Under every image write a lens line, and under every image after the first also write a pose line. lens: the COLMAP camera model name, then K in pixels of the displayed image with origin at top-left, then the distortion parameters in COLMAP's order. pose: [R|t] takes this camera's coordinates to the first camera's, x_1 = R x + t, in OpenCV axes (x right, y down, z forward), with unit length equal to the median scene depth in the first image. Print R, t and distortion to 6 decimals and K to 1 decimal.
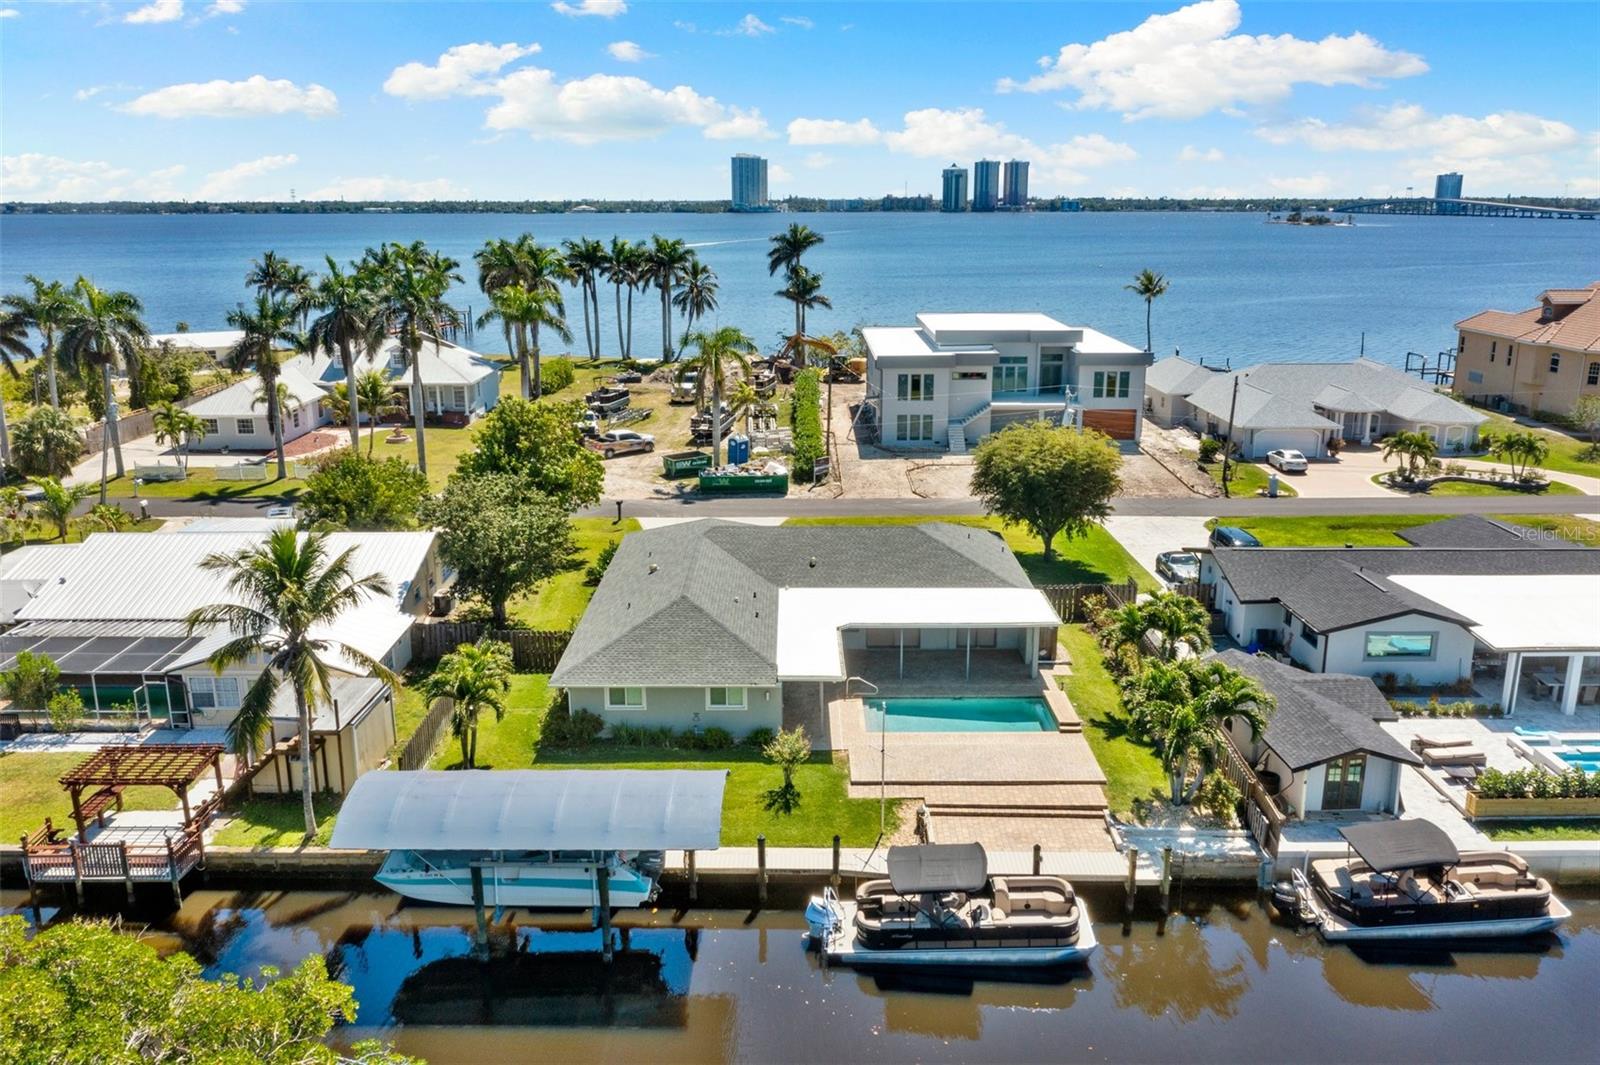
lens RADIAL K [[1267.0, 0, 797.2], [0, 1267.0, 529.5], [0, 0, 1]] dist [-0.006251, 0.003653]
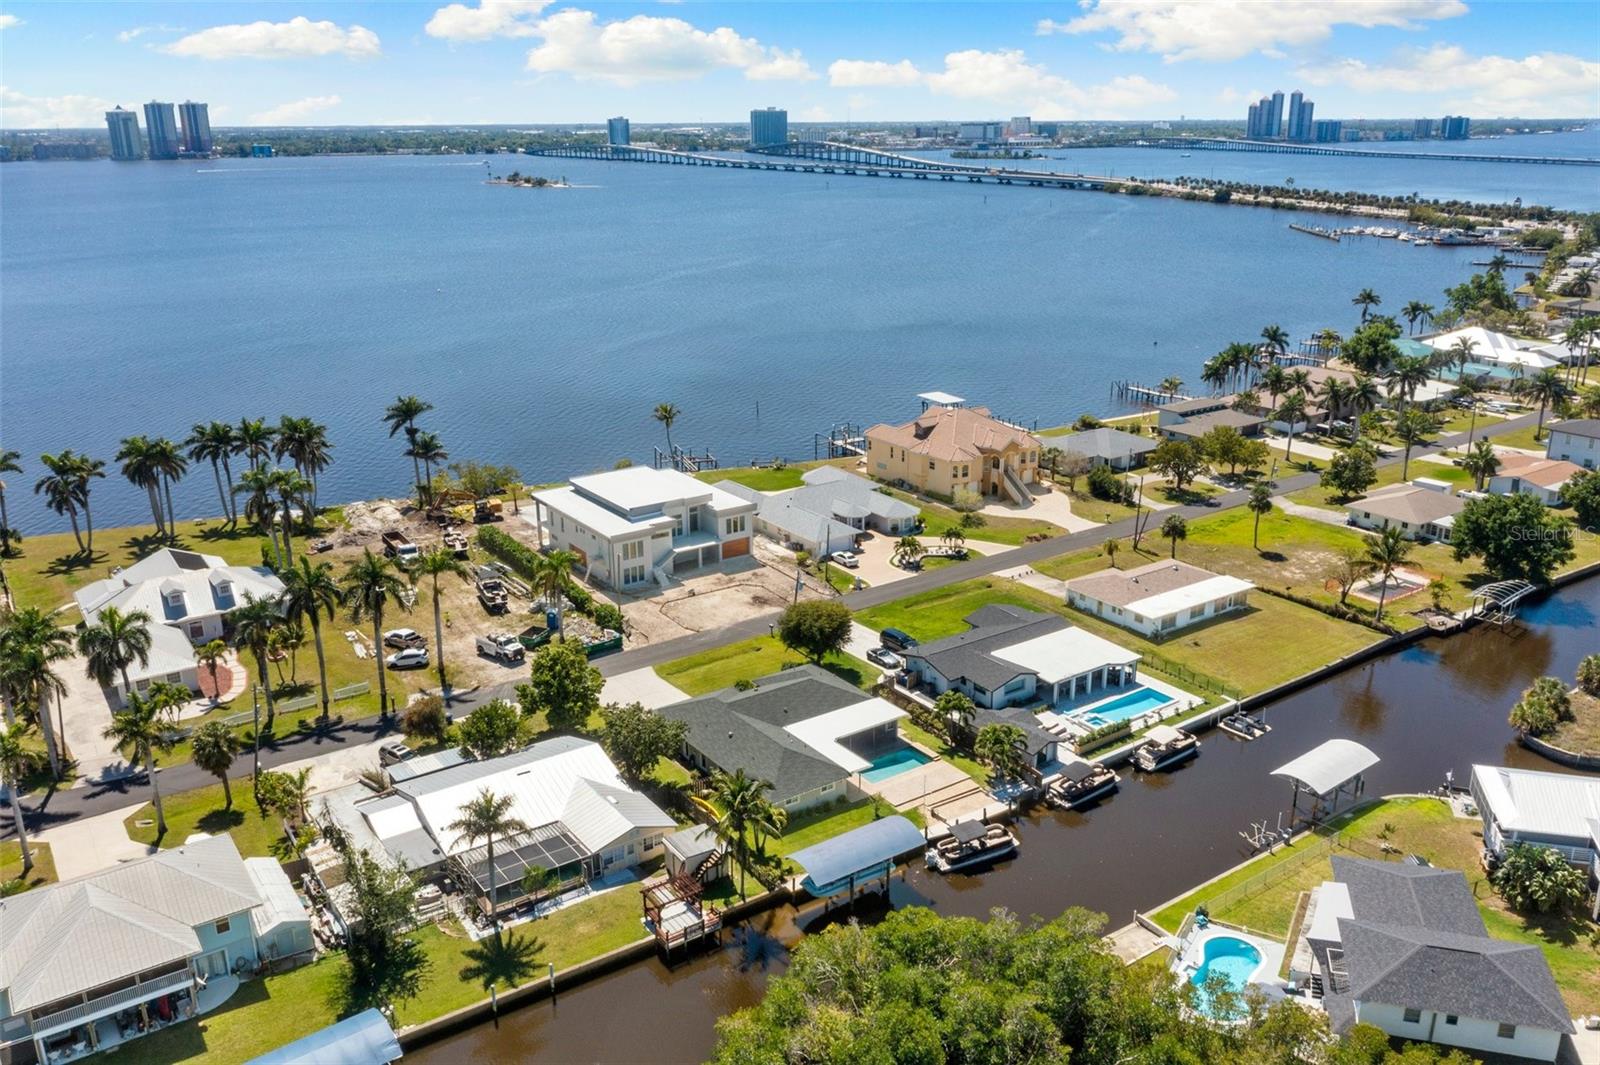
lens RADIAL K [[1267.0, 0, 797.2], [0, 1267.0, 529.5], [0, 0, 1]] dist [-0.006251, 0.003653]
pose [[0.819724, -0.179468, 0.543916, -1.057017], [0.148913, 0.983763, 0.100174, -0.474637], [-0.553062, -0.001118, 0.833139, -0.753102]]
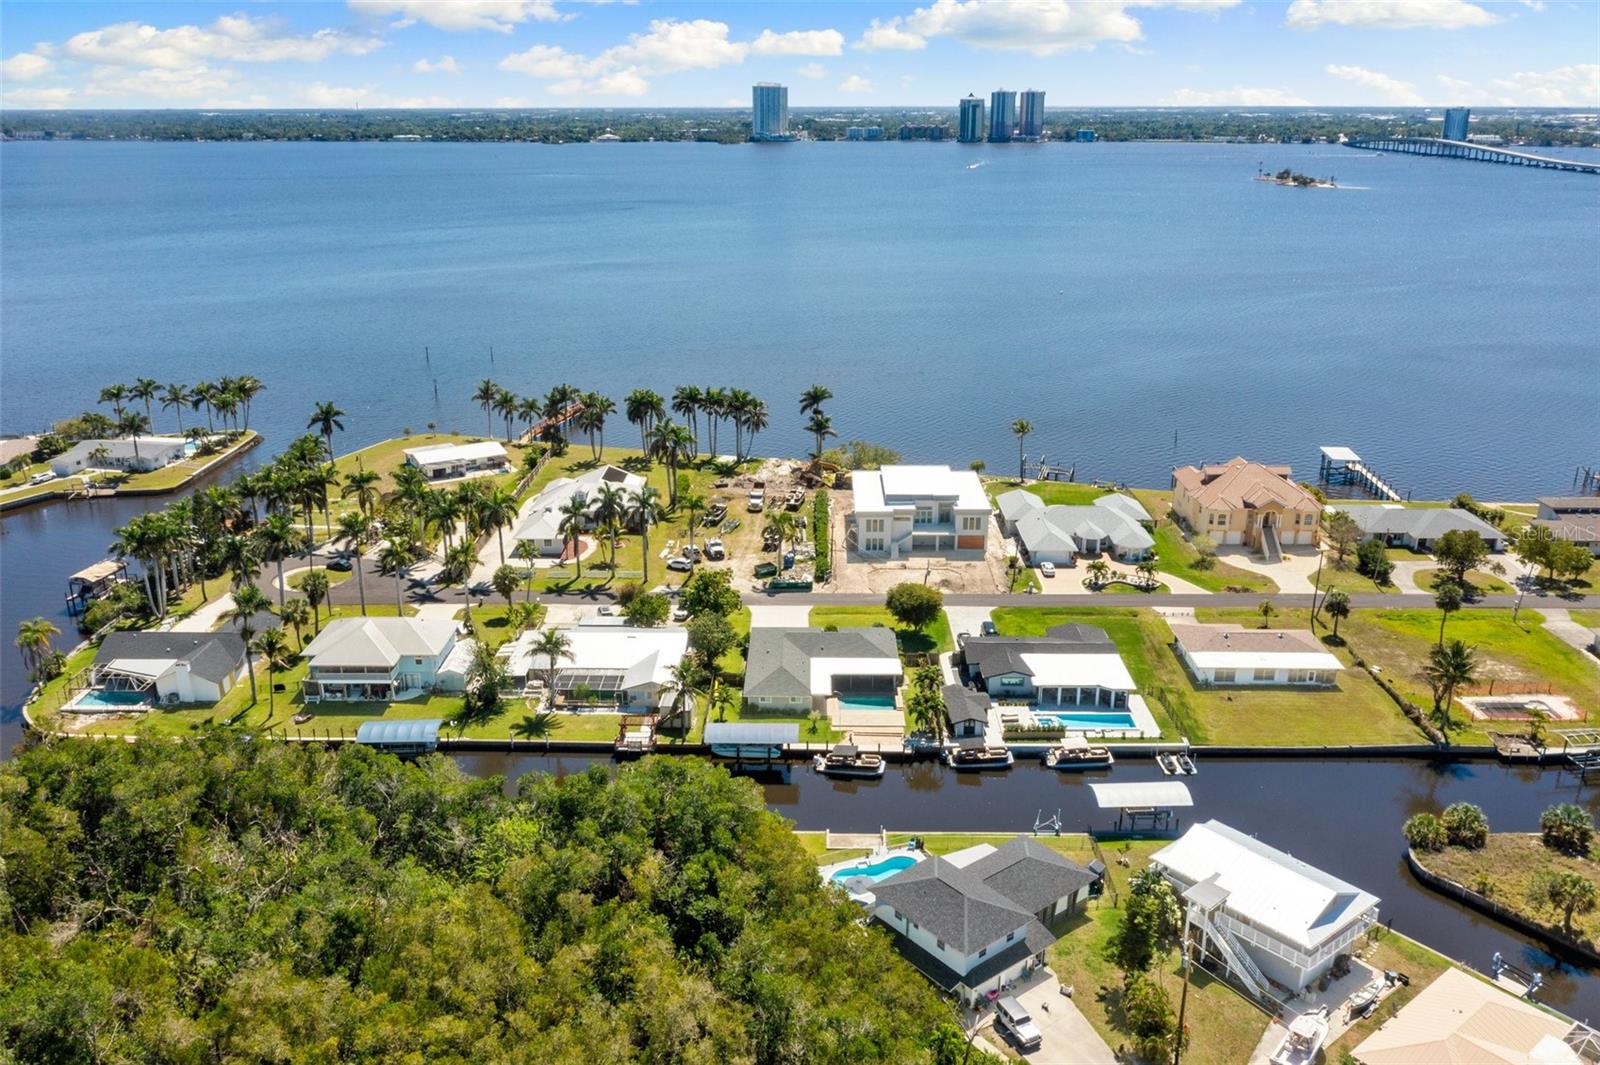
lens RADIAL K [[1267.0, 0, 797.2], [0, 1267.0, 529.5], [0, 0, 1]] dist [-0.006251, 0.003653]
pose [[0.999891, 0.004843, -0.013934, -0.006157], [-0.003857, 0.997547, 0.069895, -0.446211], [0.014239, -0.069833, 0.997457, -1.870899]]
